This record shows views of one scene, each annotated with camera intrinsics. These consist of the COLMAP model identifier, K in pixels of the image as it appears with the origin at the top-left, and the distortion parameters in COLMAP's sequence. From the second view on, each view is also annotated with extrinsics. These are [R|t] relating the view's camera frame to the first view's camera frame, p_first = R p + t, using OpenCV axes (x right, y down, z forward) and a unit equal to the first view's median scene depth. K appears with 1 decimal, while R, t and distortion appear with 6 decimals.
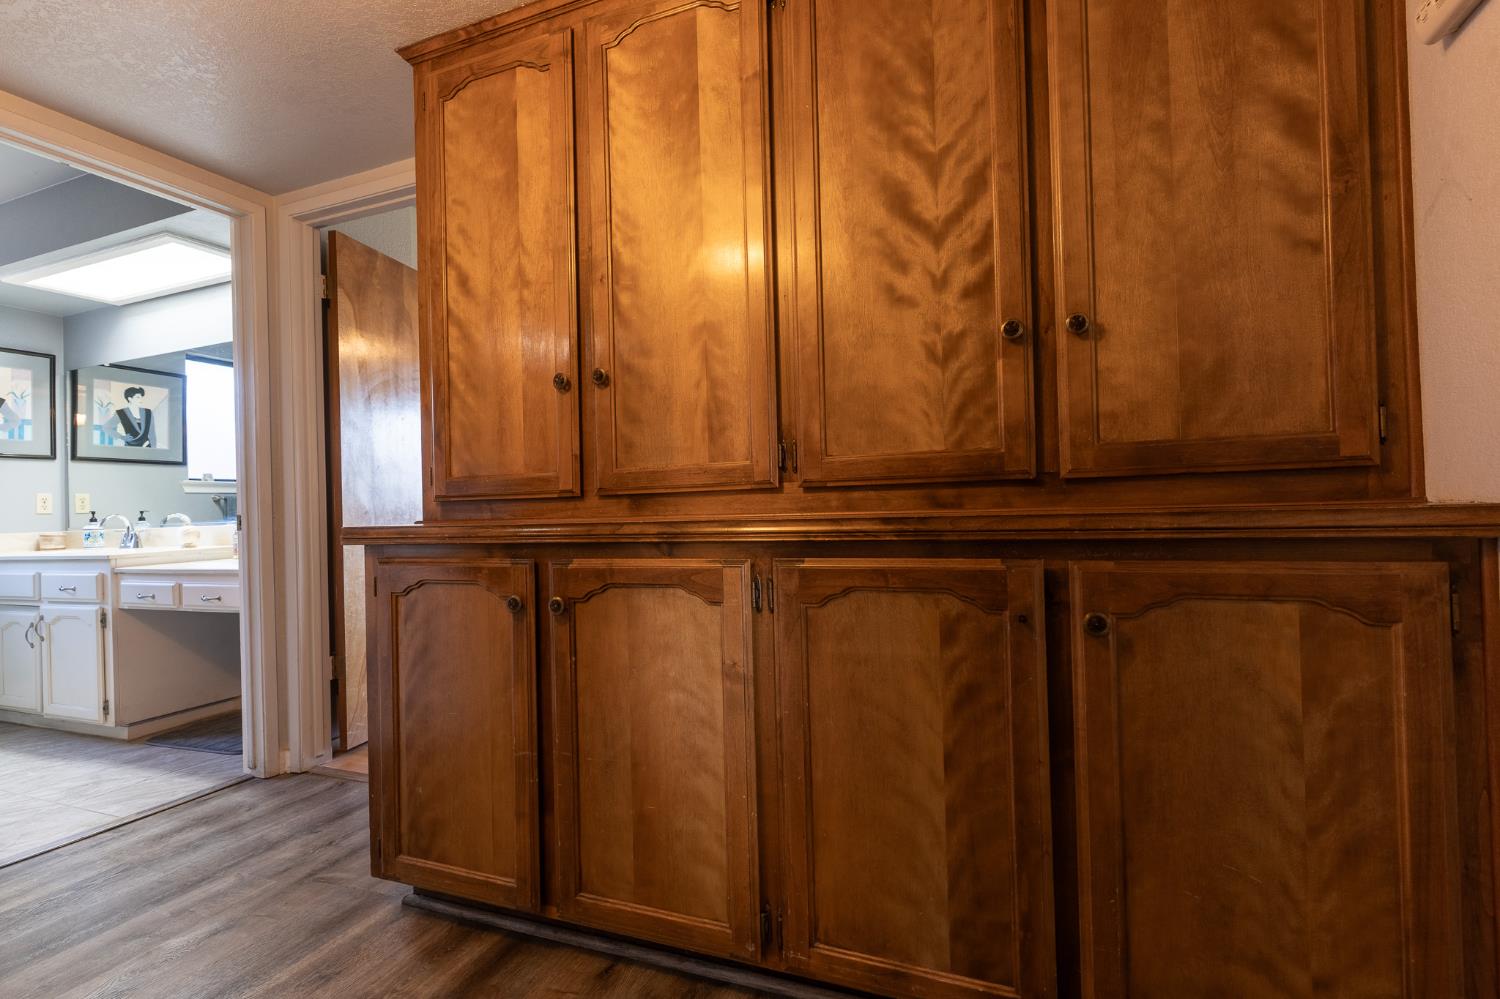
lens RADIAL K [[710.2, 0, 753.1], [0, 710.2, 501.0], [0, 0, 1]] dist [0.002973, -0.000287]
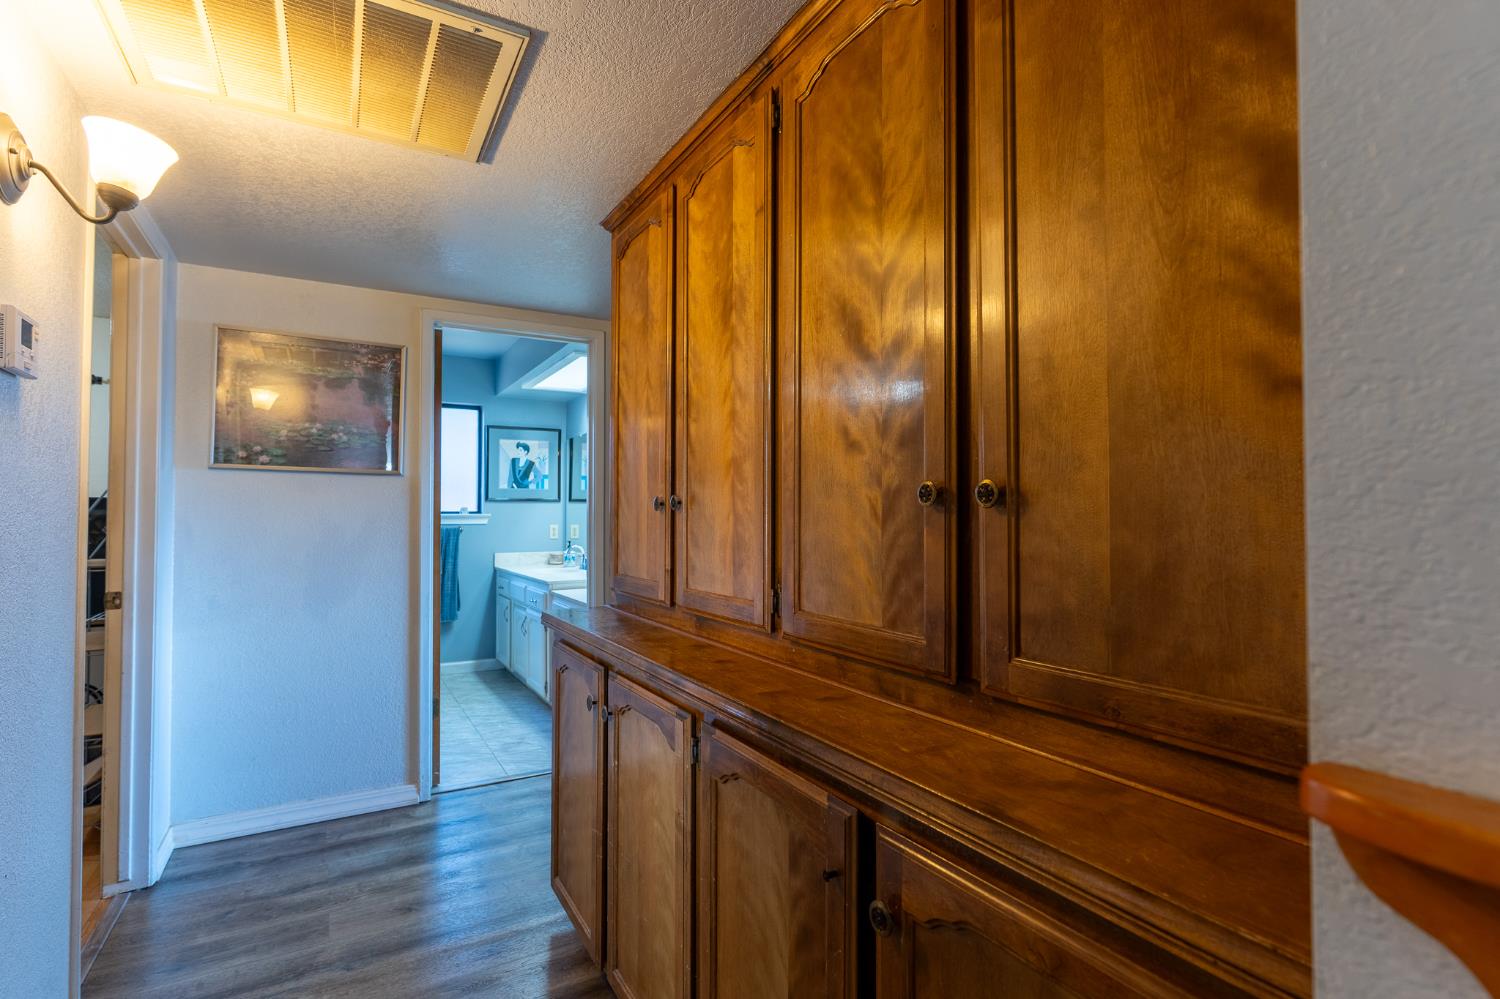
lens RADIAL K [[722.1, 0, 749.7], [0, 722.1, 500.4], [0, 0, 1]] dist [-0.004470, 0.000530]
pose [[0.790738, 0.015318, -0.611963, 0.671770], [-0.014781, 0.999873, 0.005928, -0.226236], [0.611976, 0.004358, 0.790864, 0.230185]]
